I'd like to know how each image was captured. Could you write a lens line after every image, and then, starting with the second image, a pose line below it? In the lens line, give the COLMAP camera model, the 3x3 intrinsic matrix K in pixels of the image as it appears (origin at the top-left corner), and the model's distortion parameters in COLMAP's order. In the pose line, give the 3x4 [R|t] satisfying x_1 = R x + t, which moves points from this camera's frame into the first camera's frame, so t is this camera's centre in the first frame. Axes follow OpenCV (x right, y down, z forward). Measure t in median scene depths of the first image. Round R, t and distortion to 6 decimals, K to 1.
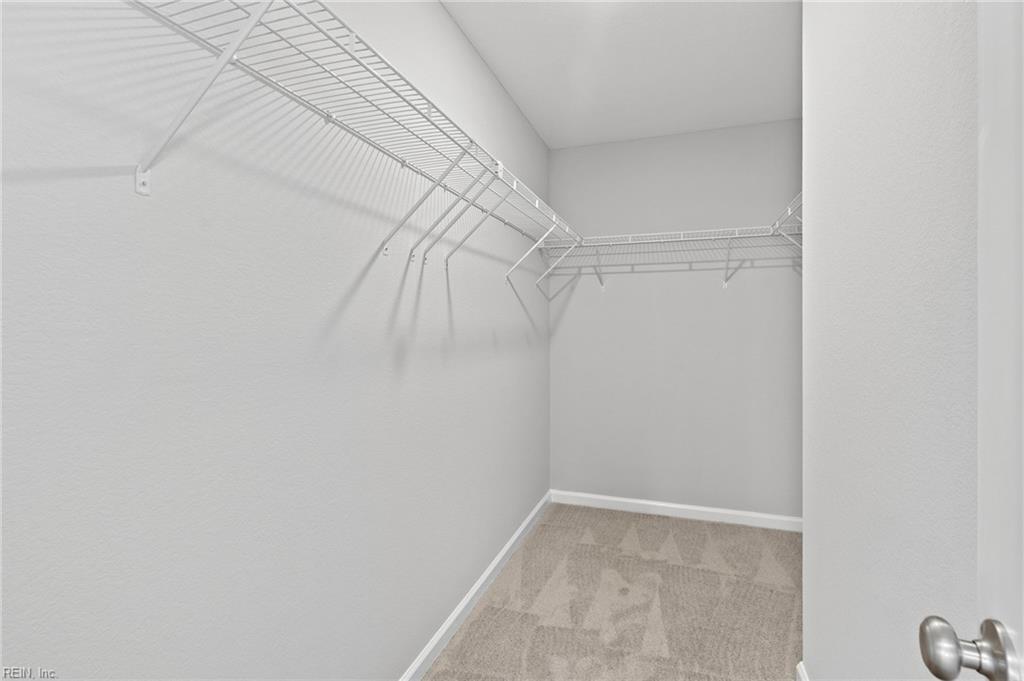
lens RADIAL K [[481.6, 0, 513.7], [0, 481.6, 337.1], [0, 0, 1]] dist [-0.001232, -0.000087]
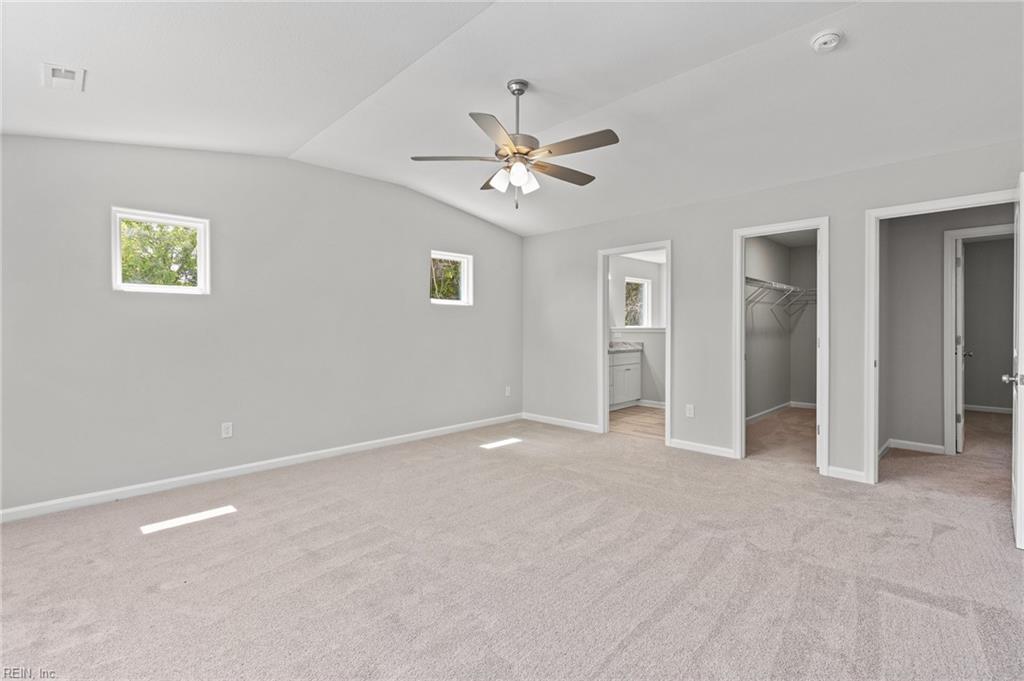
lens RADIAL K [[481.6, 0, 512.1], [0, 481.6, 339.0], [0, 0, 1]] dist [-0.001232, -0.000087]
pose [[0.894680, 0.012592, -0.446529, -0.099708], [-0.019569, 0.999748, -0.011016, 0.093411], [0.446278, 0.018594, 0.894701, -1.876495]]
